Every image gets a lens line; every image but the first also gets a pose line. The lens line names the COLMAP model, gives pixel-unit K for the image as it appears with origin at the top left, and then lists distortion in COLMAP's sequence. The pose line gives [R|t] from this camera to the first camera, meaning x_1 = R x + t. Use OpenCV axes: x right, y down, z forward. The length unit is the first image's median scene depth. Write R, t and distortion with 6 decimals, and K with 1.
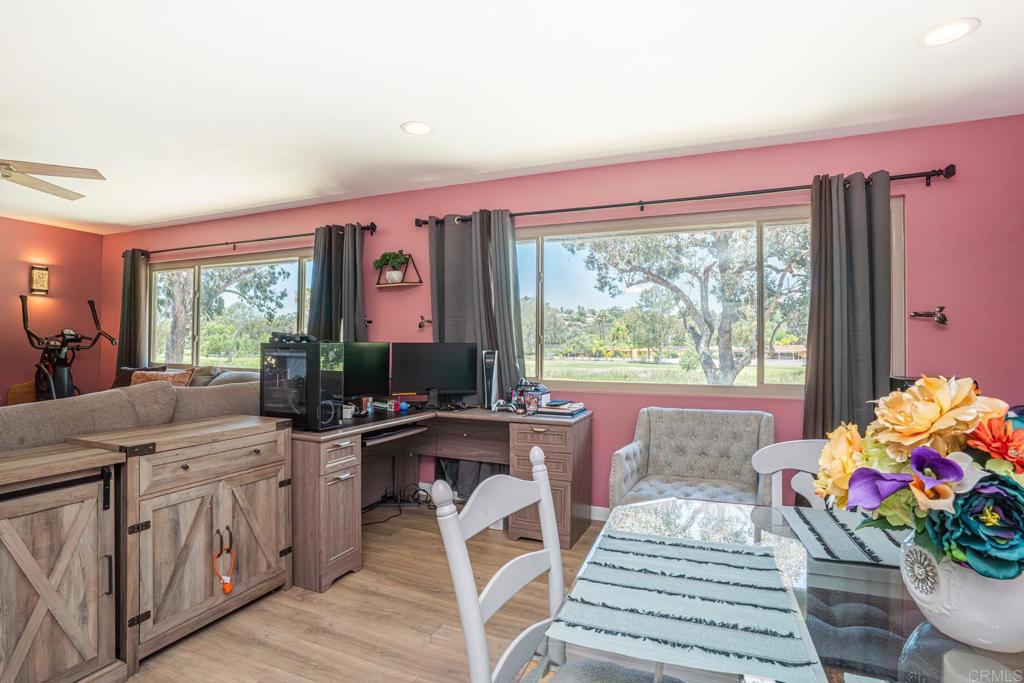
lens RADIAL K [[530.5, 0, 517.4], [0, 530.5, 340.6], [0, 0, 1]] dist [-0.049182, 0.030625]
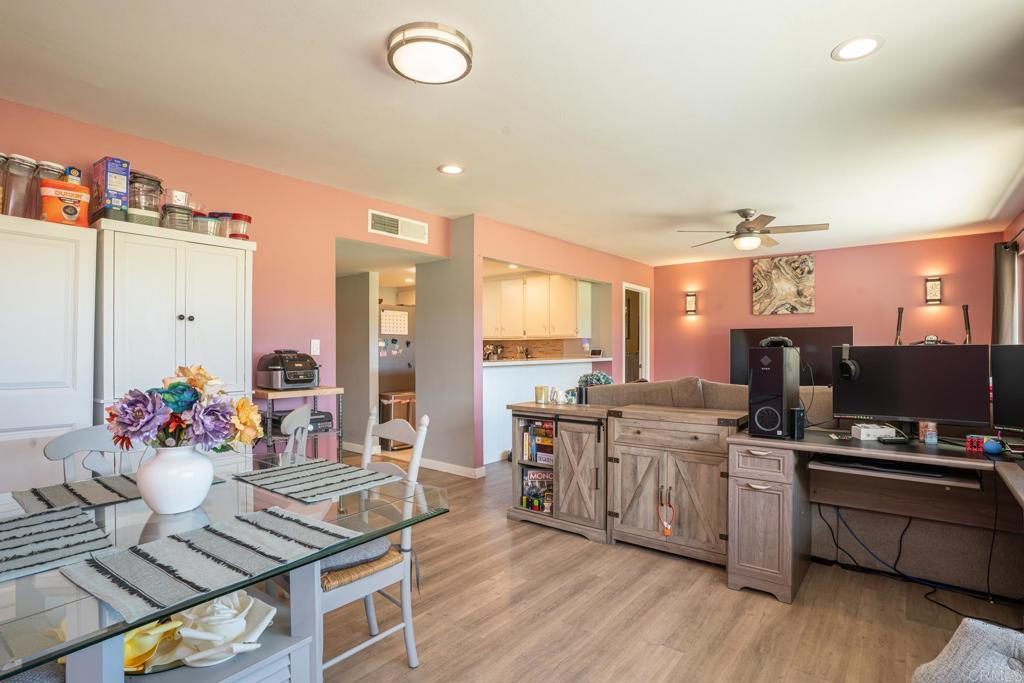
lens RADIAL K [[506.8, 0, 467.9], [0, 506.8, 349.9], [0, 0, 1]] dist [-0.039990, 0.000183]
pose [[-0.335927, -0.003245, -0.941882, 0.614483], [0.009249, 0.999934, -0.006743, 0.008804], [0.941843, -0.010977, -0.335875, 0.714445]]
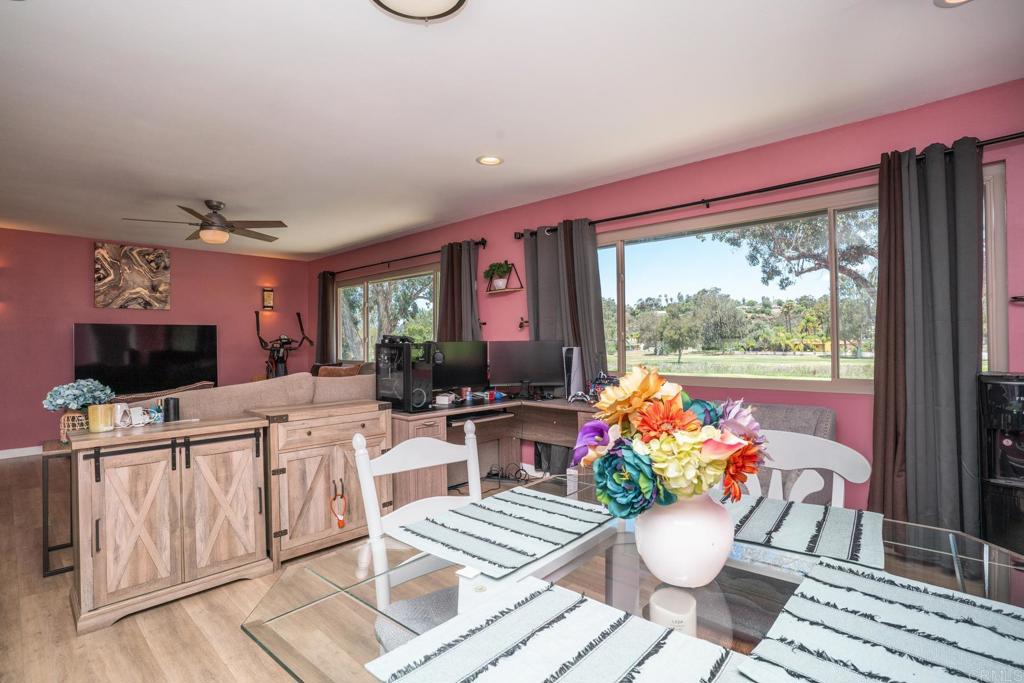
lens RADIAL K [[530.5, 0, 517.4], [0, 530.5, 340.6], [0, 0, 1]] dist [-0.049182, 0.030625]
pose [[0.936868, -0.016770, -0.349280, 0.274063], [0.019355, 0.999805, 0.003913, -0.001524], [0.349147, -0.010426, 0.937010, -0.093593]]
